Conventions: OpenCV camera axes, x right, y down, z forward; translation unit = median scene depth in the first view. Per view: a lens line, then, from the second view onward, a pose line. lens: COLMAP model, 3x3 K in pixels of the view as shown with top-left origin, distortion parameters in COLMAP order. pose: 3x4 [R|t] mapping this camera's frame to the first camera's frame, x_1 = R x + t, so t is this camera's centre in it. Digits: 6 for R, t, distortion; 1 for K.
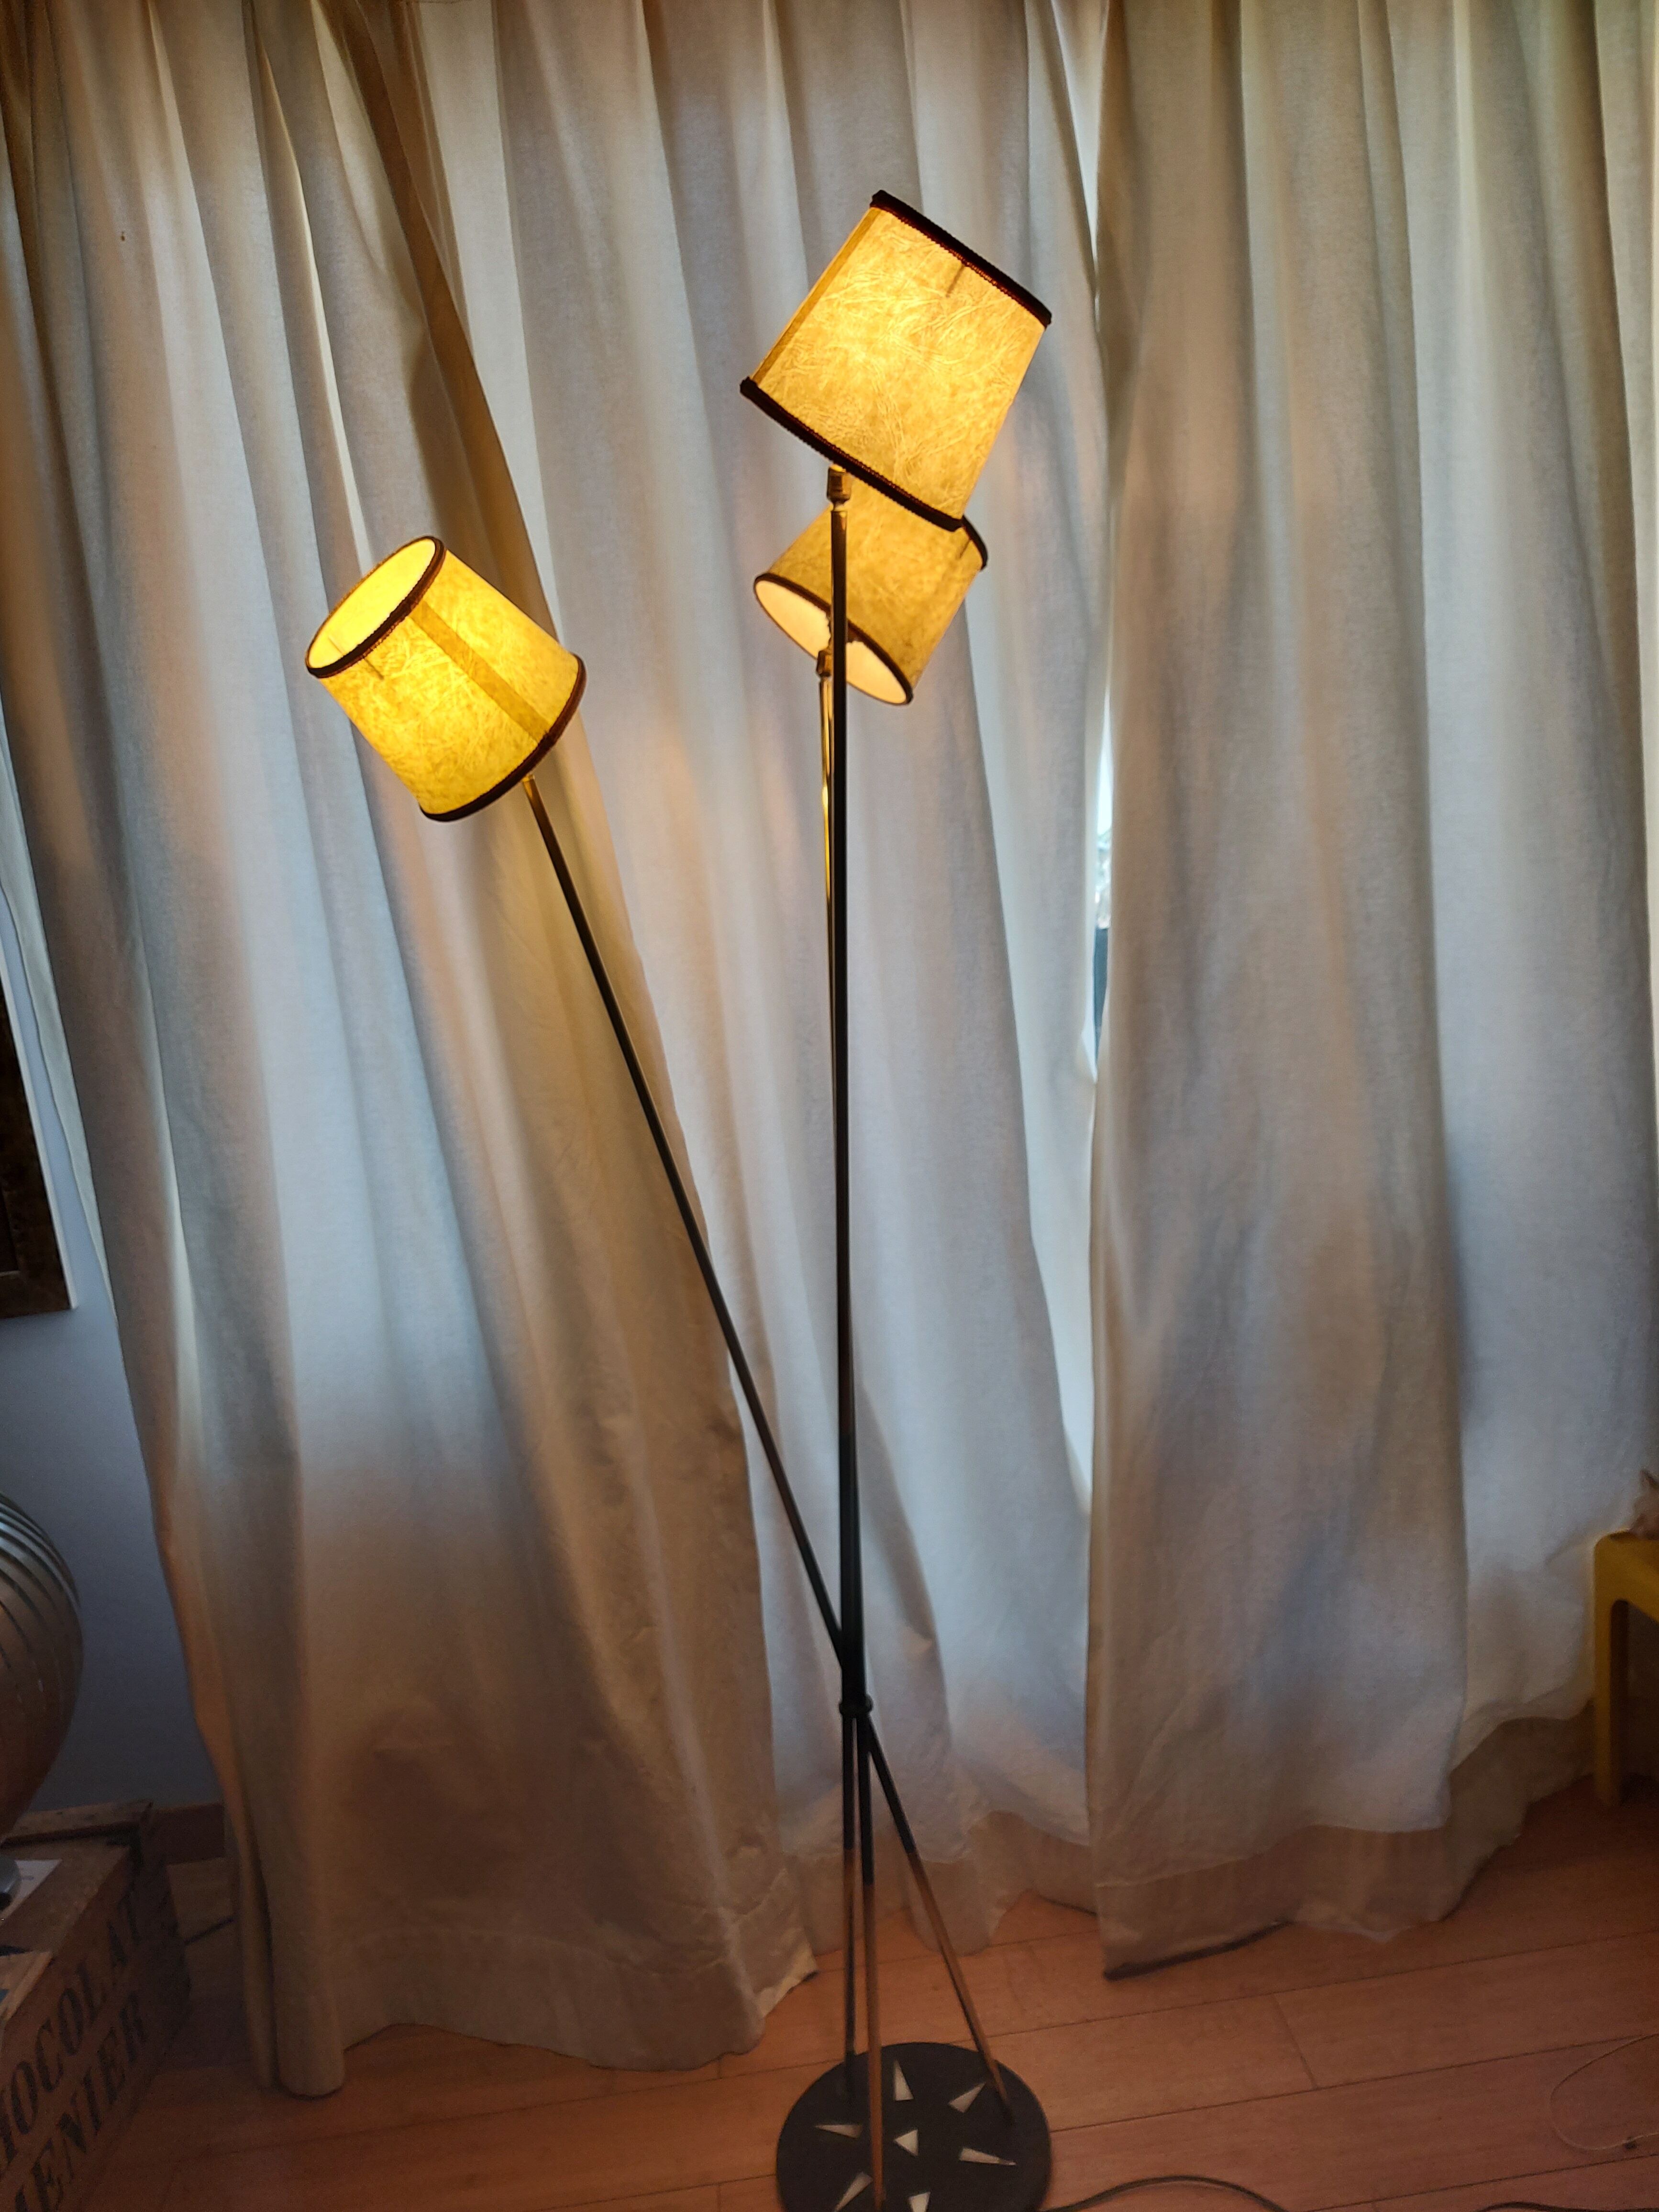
lens RADIAL K [[1562.3, 0, 803.9], [0, 1562.3, 1107.6], [0, 0, 1]] dist [0.074410, -0.083146]
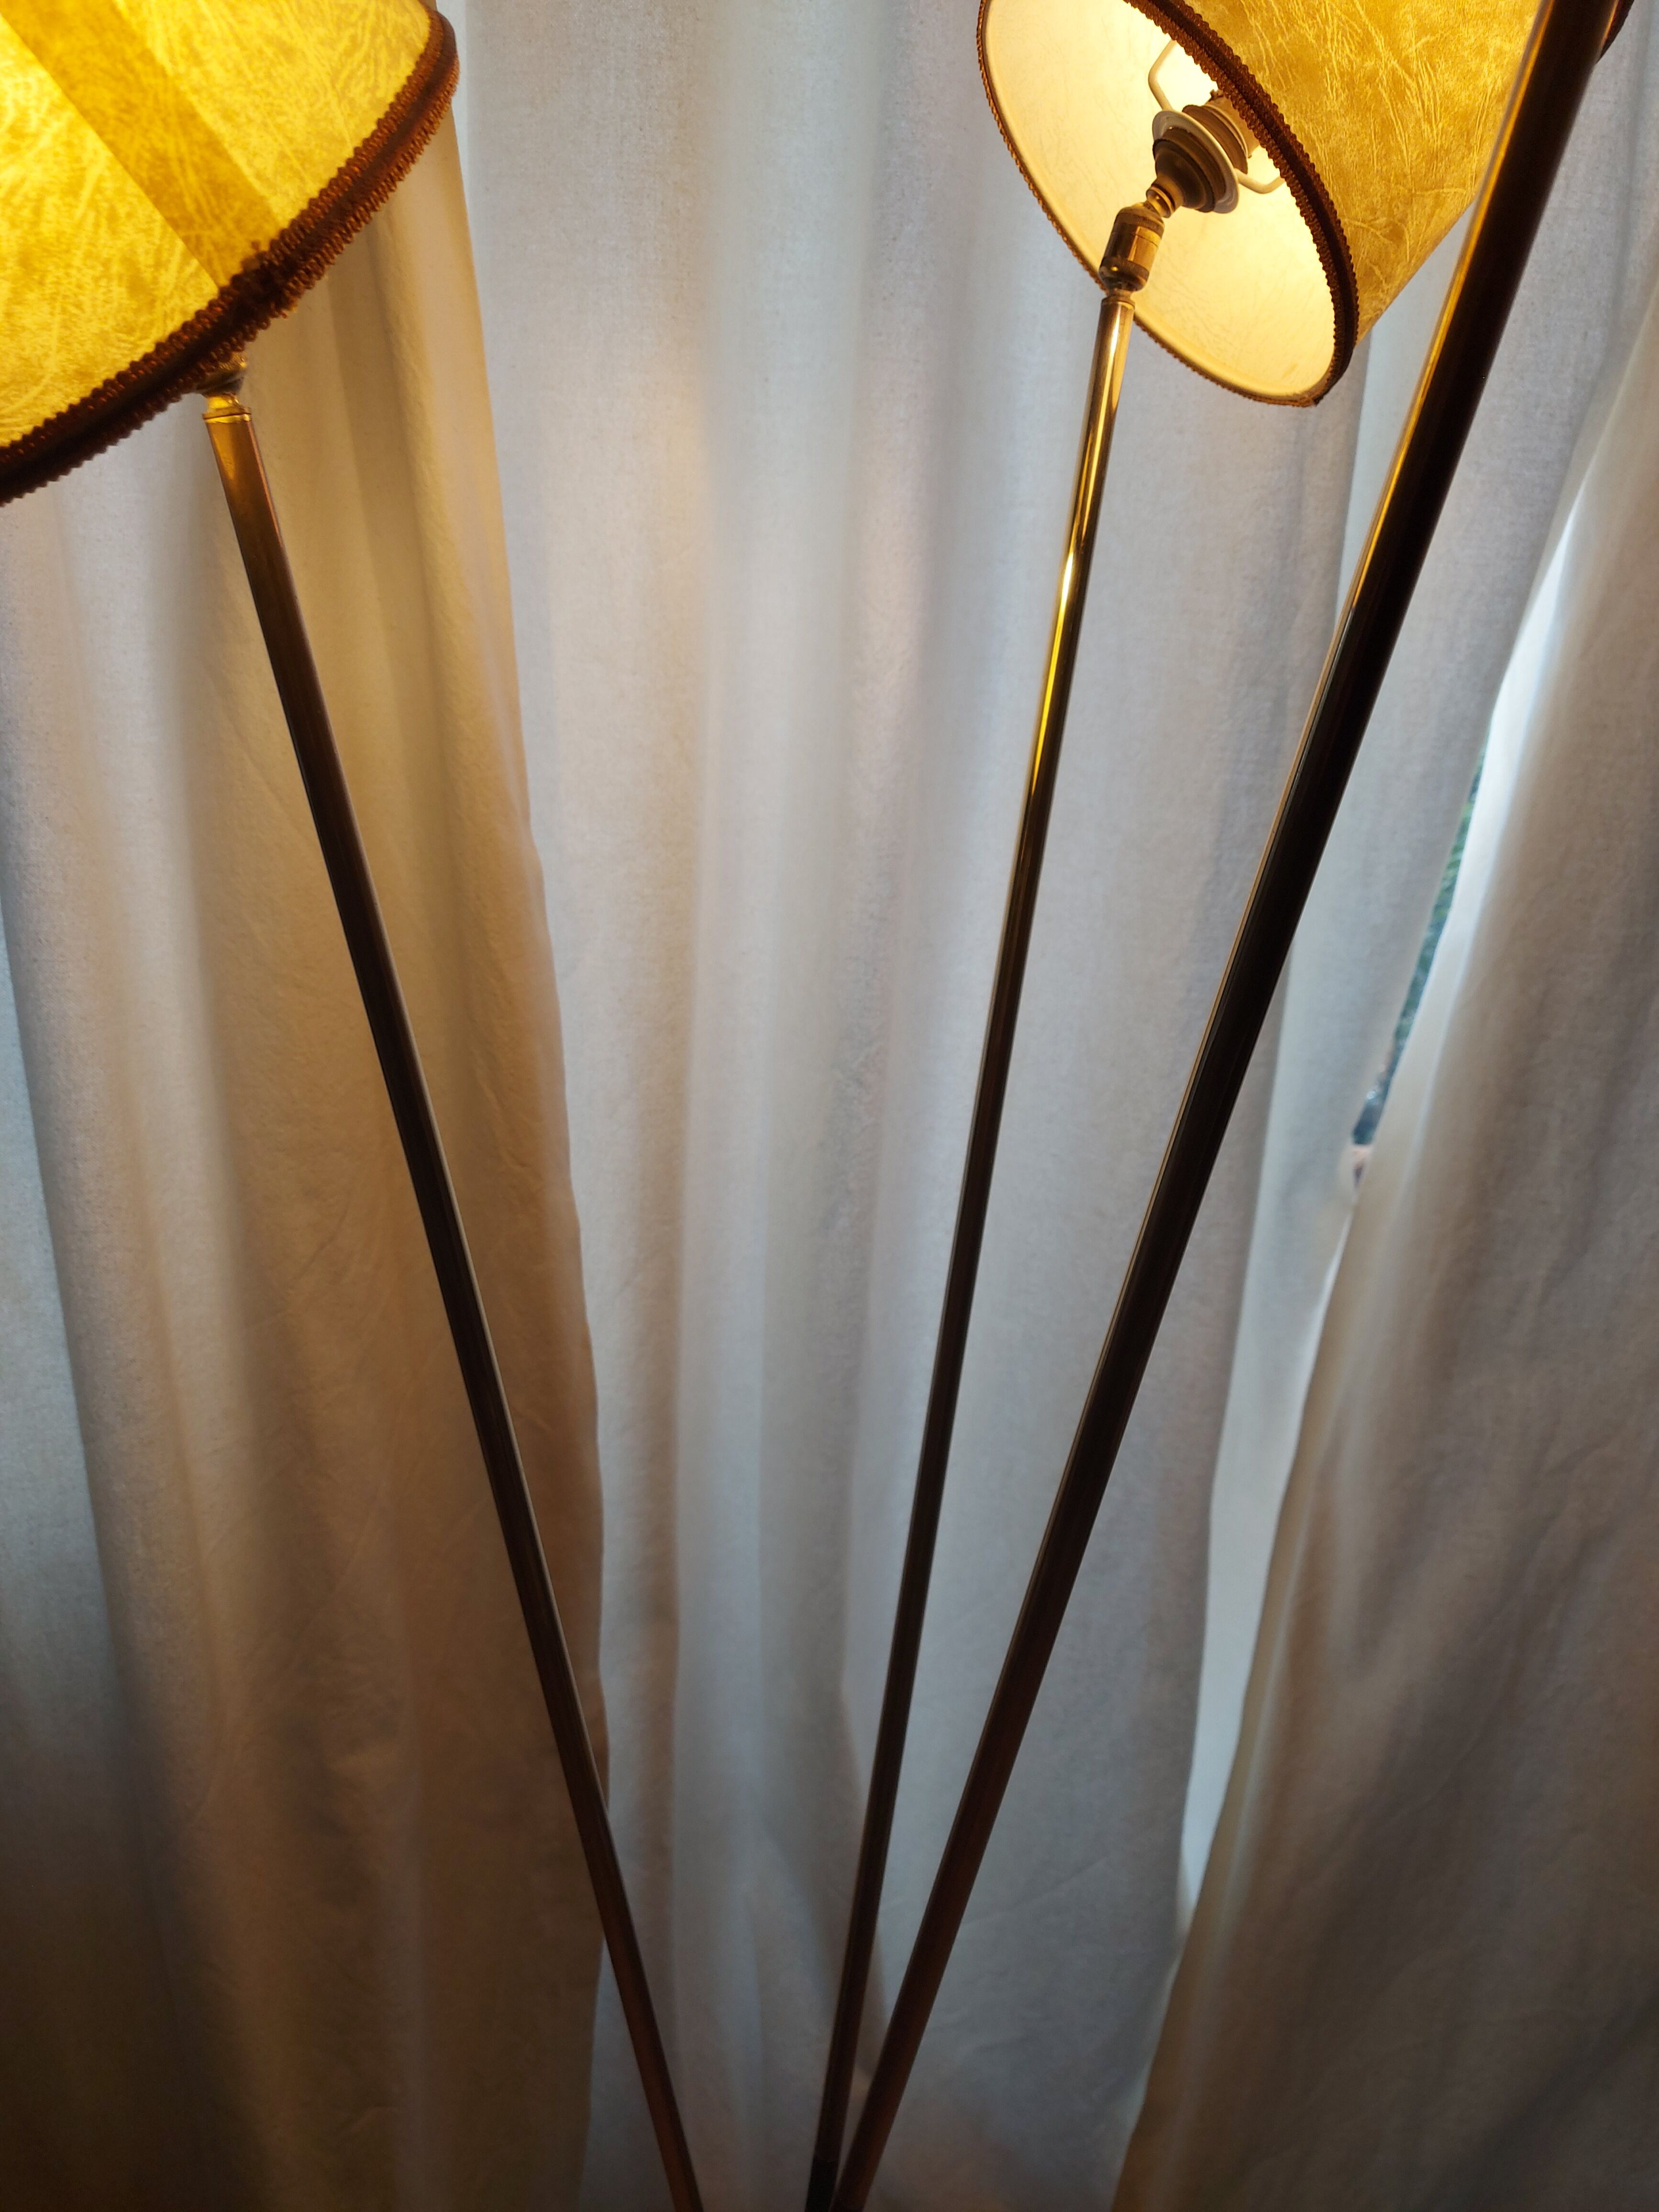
lens RADIAL K [[1624.5, 0, 824.6], [0, 1624.5, 1103.1], [0, 0, 1]] dist [0.057619, -0.055216]
pose [[0.983927, 0.154728, 0.089140, -0.054545], [-0.166952, 0.974211, 0.151787, -0.116502], [-0.063356, -0.164229, 0.984386, 0.516831]]
